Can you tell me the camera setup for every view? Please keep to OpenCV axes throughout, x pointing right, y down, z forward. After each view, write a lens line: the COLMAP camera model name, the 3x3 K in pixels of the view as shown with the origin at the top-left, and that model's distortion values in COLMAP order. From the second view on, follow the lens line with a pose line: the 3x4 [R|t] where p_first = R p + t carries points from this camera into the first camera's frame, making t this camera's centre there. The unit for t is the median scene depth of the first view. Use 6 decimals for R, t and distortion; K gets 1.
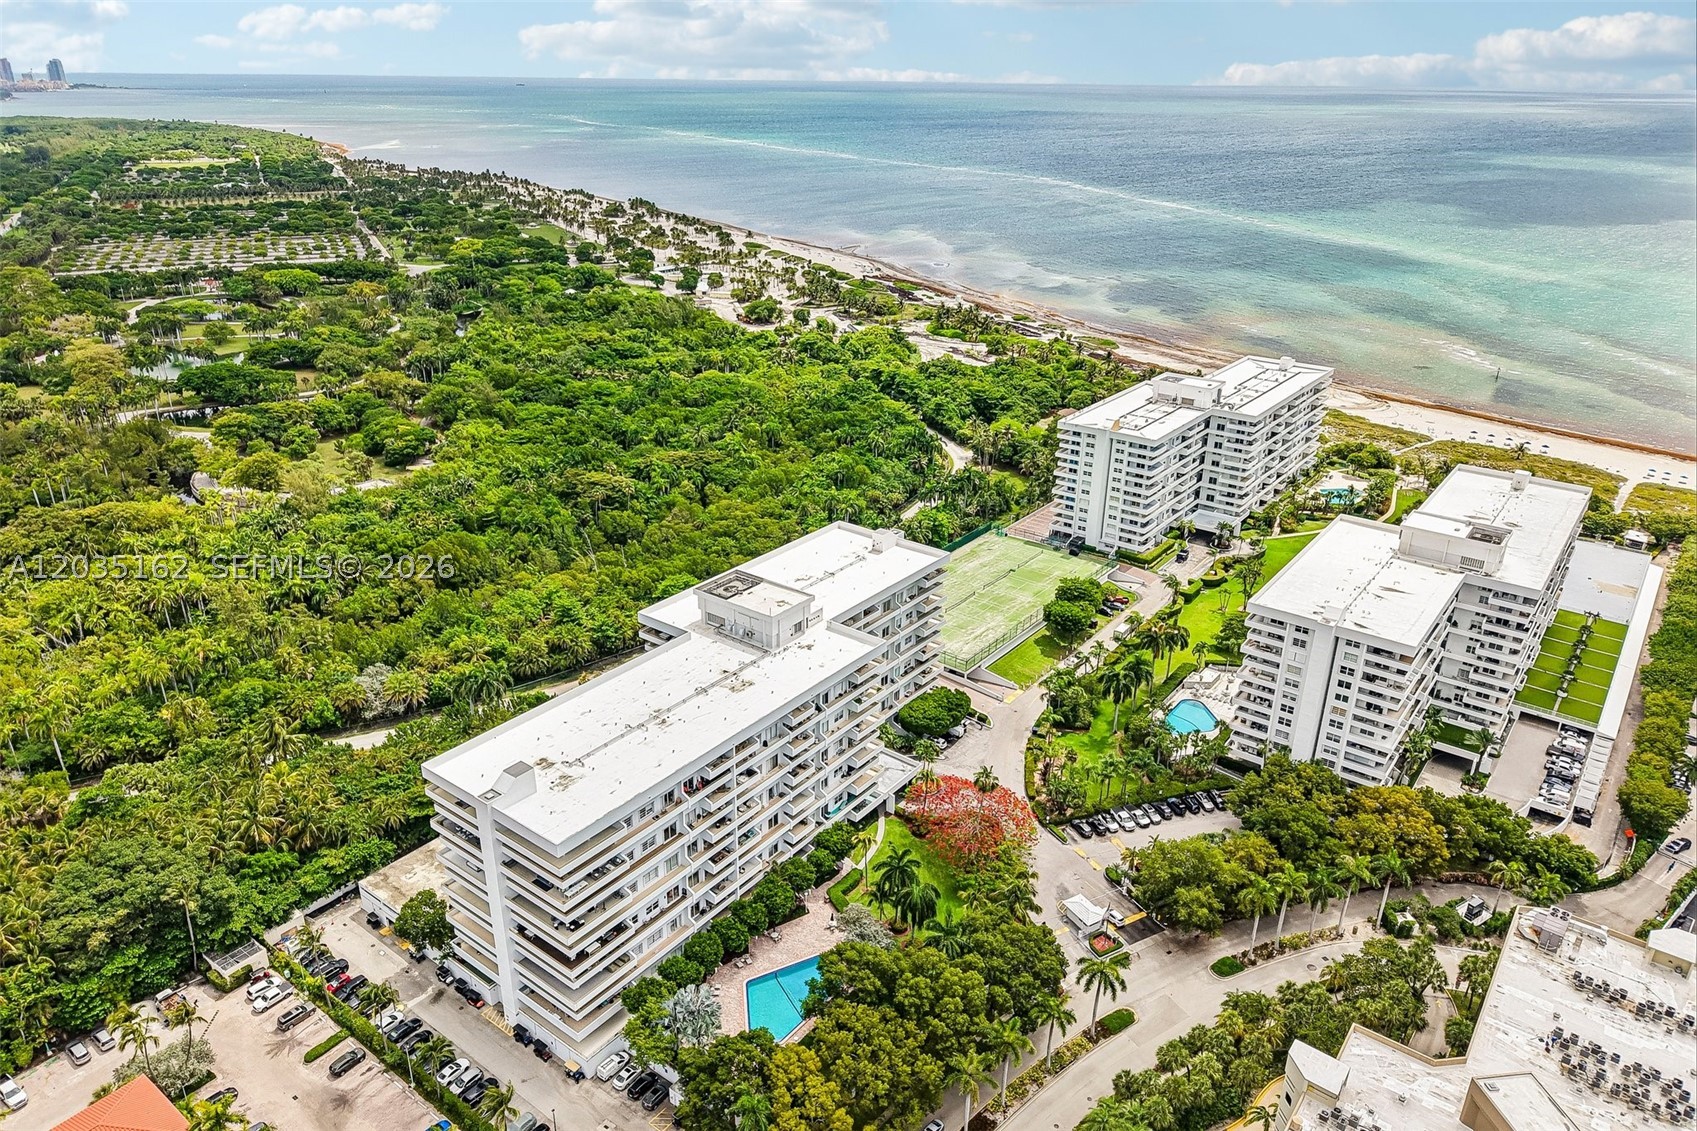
lens RADIAL K [[1148.2, 0, 848.0], [0, 1148.2, 566.6], [0, 0, 1]] dist [0.027986, -0.024944]
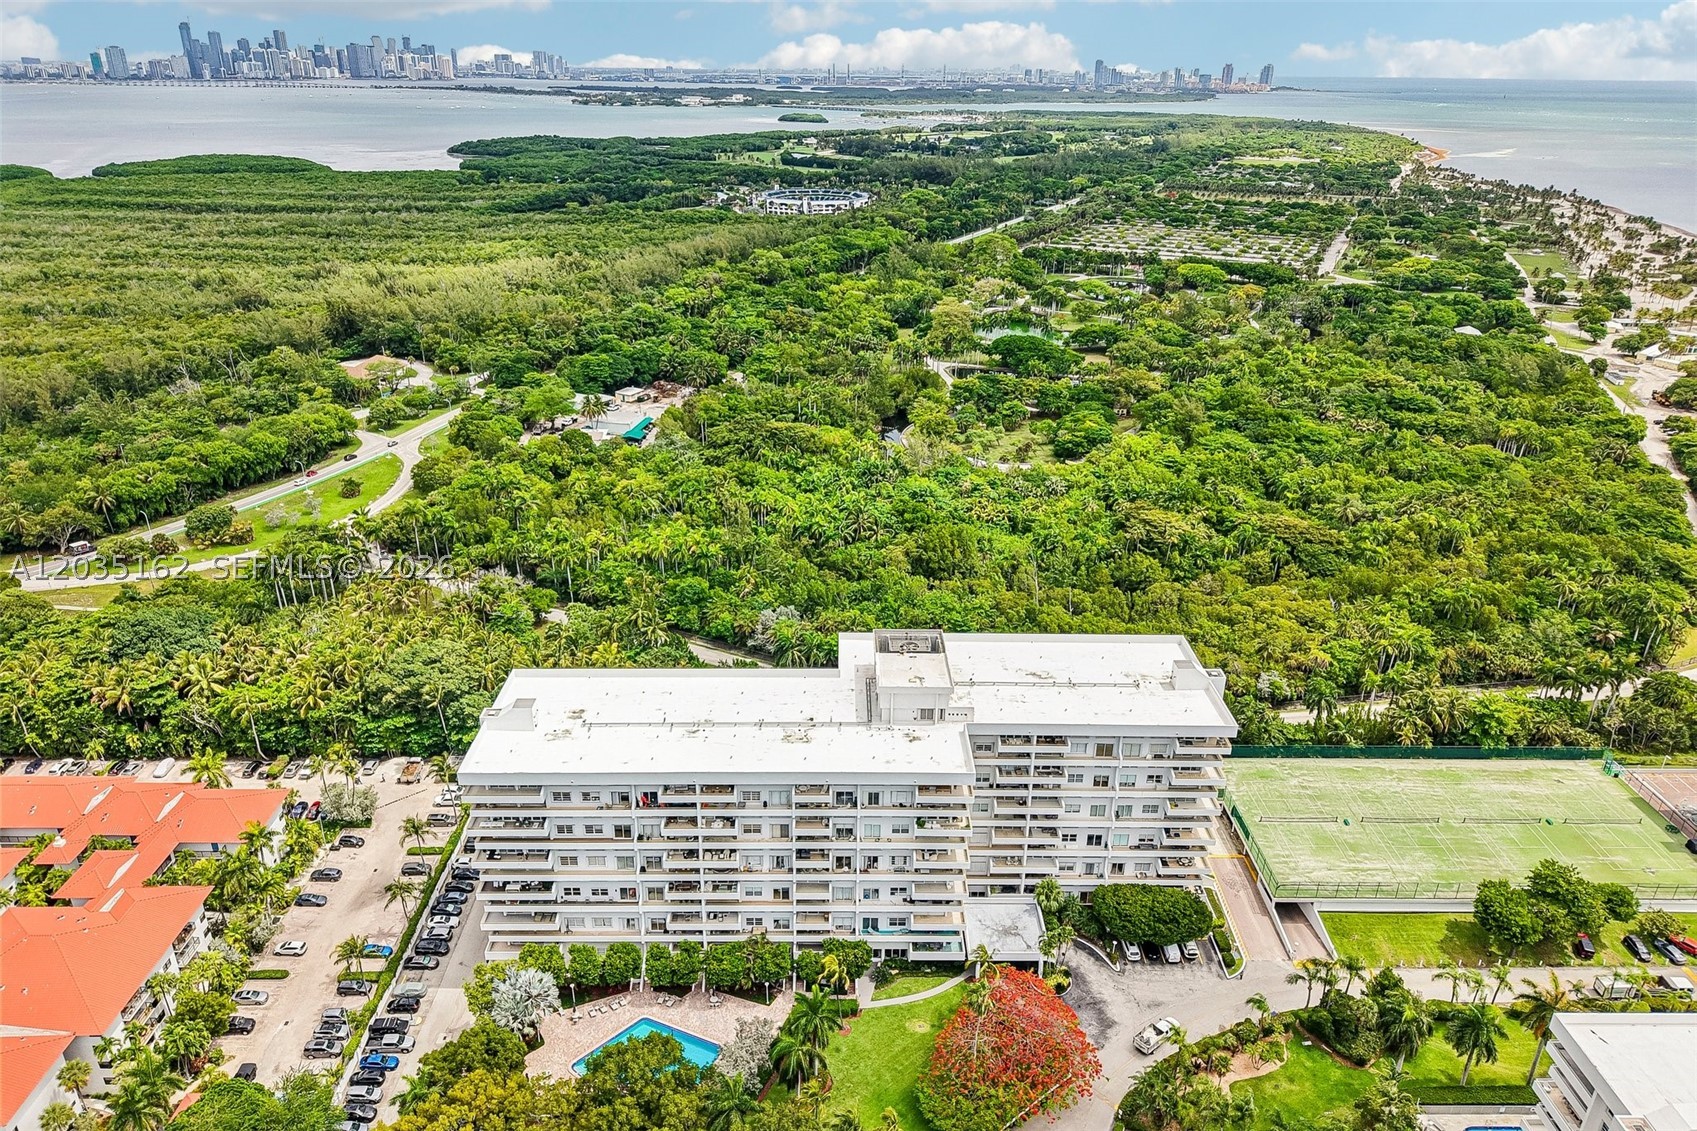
lens RADIAL K [[1148.2, 0, 846.5], [0, 1148.2, 548.6], [0, 0, 1]] dist [0.027986, -0.024944]
pose [[0.607722, 0.302369, -0.734334, 0.313216], [-0.314255, 0.940765, 0.127297, -0.094261], [0.729327, 0.153407, 0.666745, 0.222236]]
